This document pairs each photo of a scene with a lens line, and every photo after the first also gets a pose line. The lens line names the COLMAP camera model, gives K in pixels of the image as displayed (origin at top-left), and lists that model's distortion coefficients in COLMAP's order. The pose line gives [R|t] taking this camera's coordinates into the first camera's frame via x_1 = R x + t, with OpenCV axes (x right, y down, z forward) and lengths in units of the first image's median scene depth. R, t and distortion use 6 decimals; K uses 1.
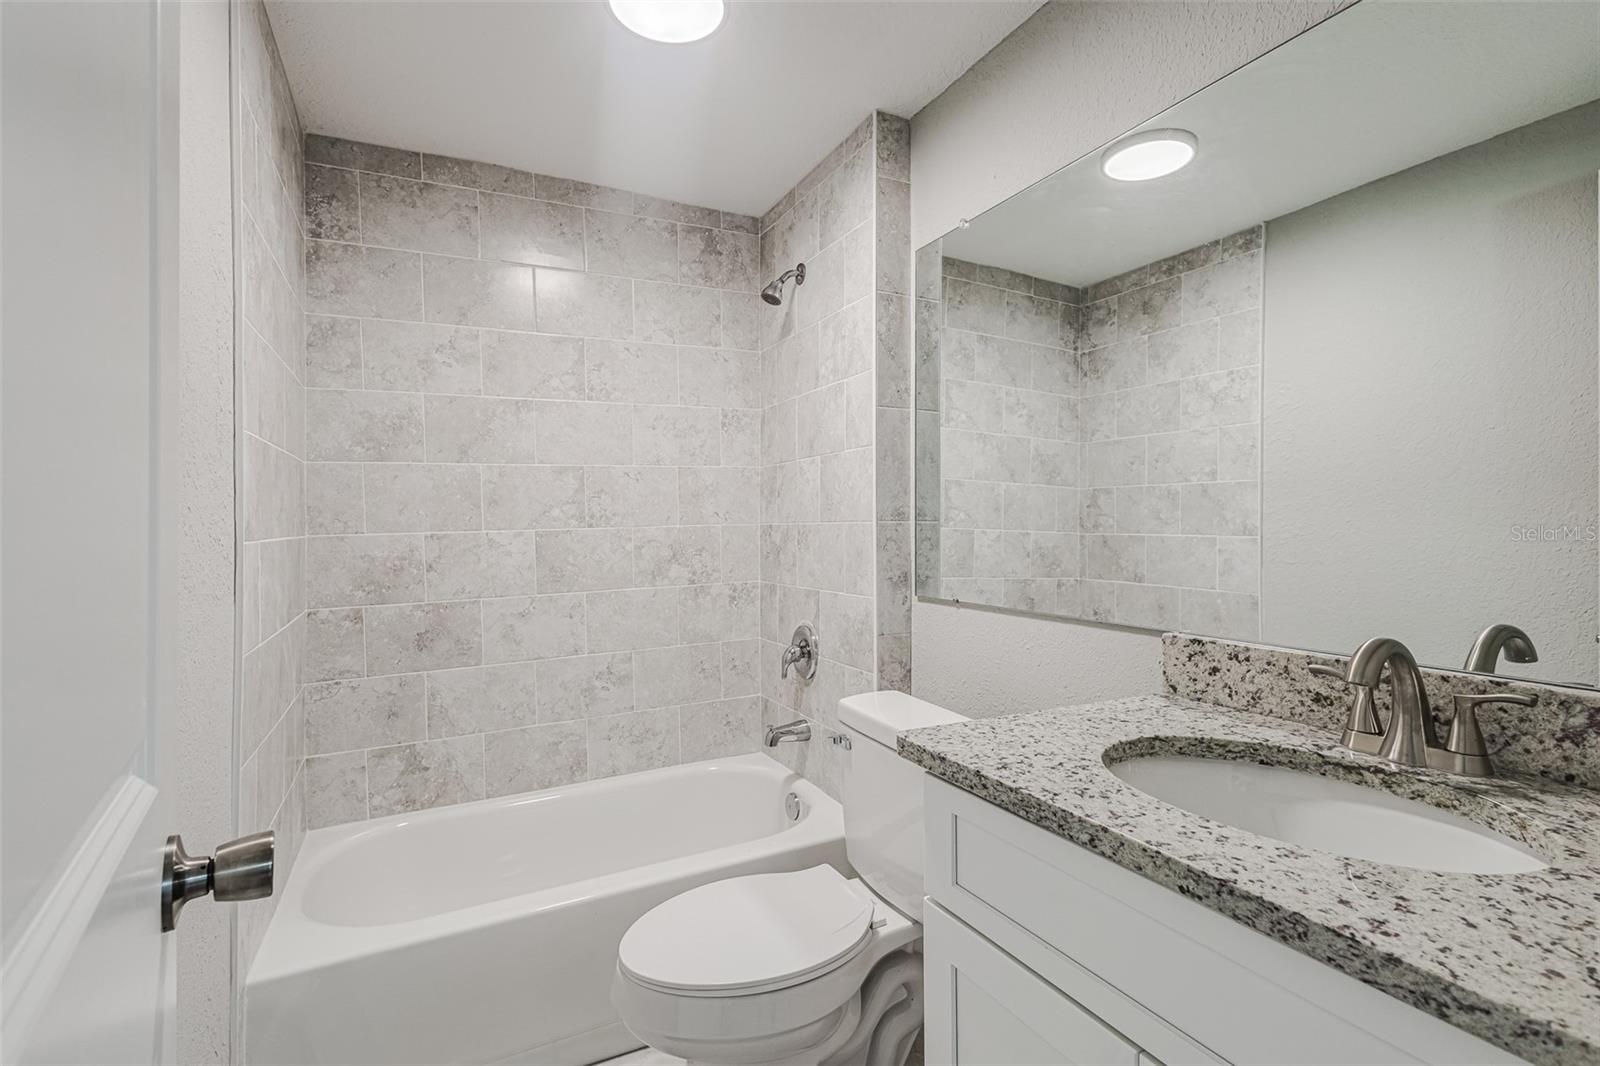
lens RADIAL K [[753.3, 0, 797.2], [0, 753.3, 505.7], [0, 0, 1]] dist [0.007315, -0.000821]
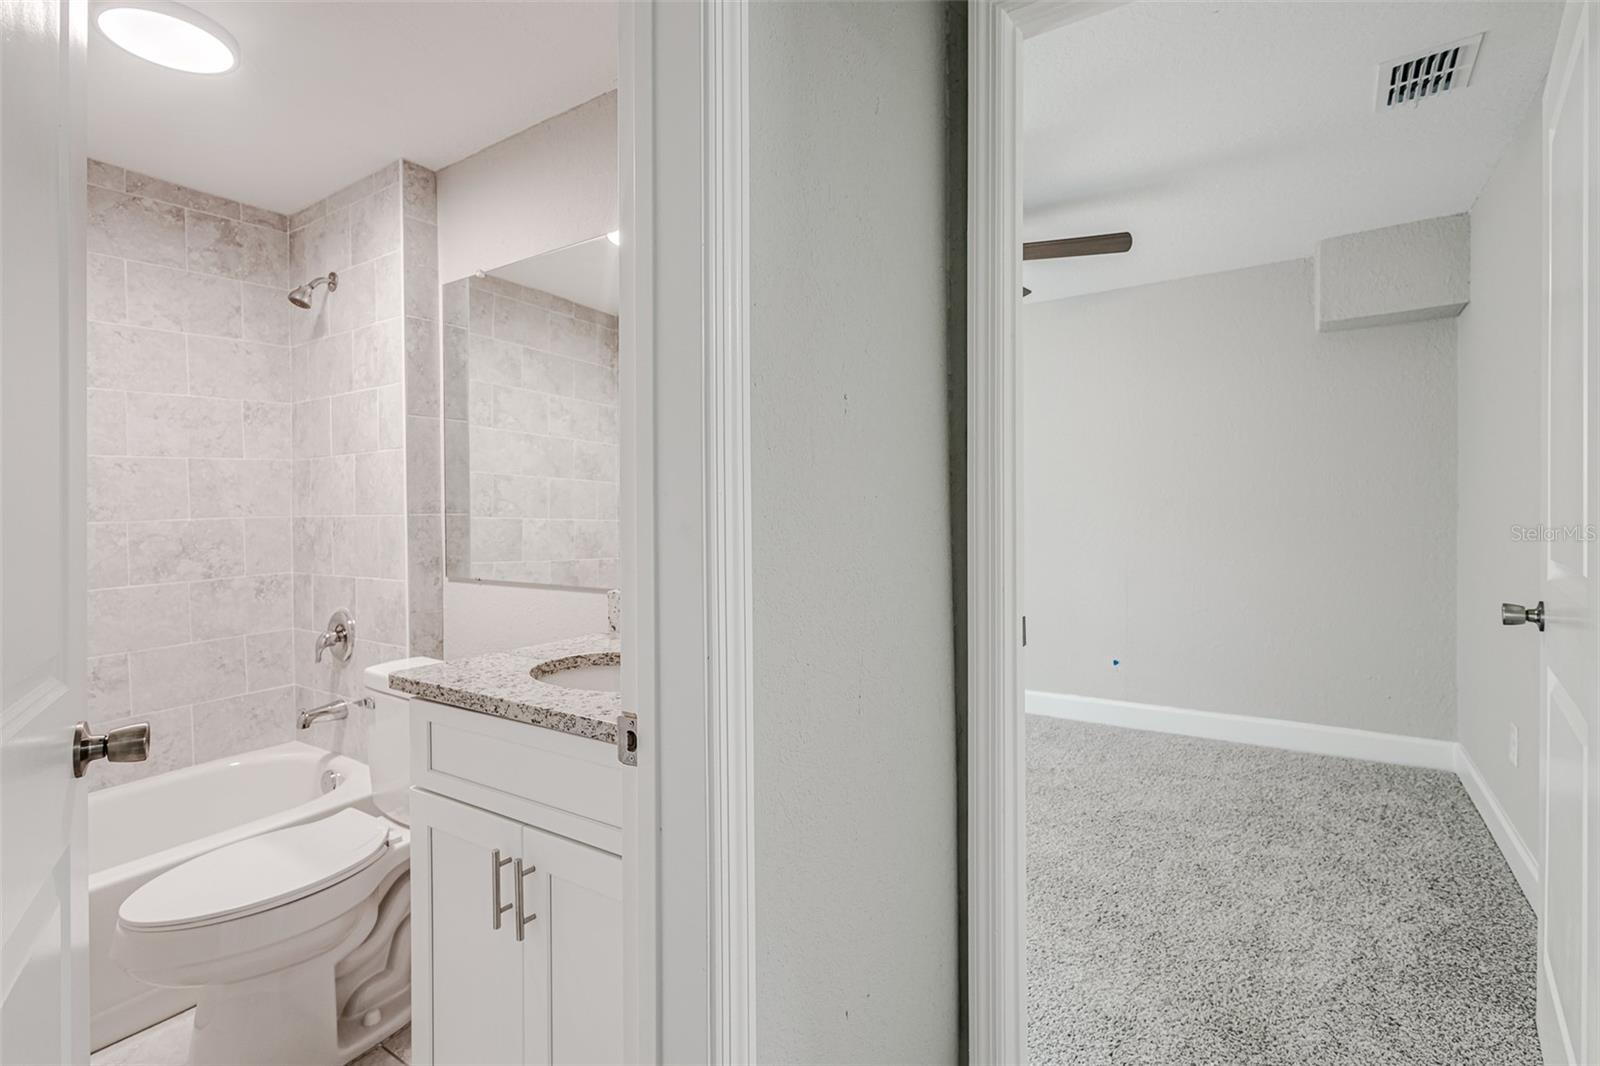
lens RADIAL K [[753.3, 0, 797.2], [0, 753.3, 505.7], [0, 0, 1]] dist [0.007315, -0.000821]
pose [[0.870206, -0.003632, 0.492674, 0.049498], [-0.006182, 0.999814, 0.018290, -0.015203], [-0.492649, -0.018962, 0.870022, -0.264474]]
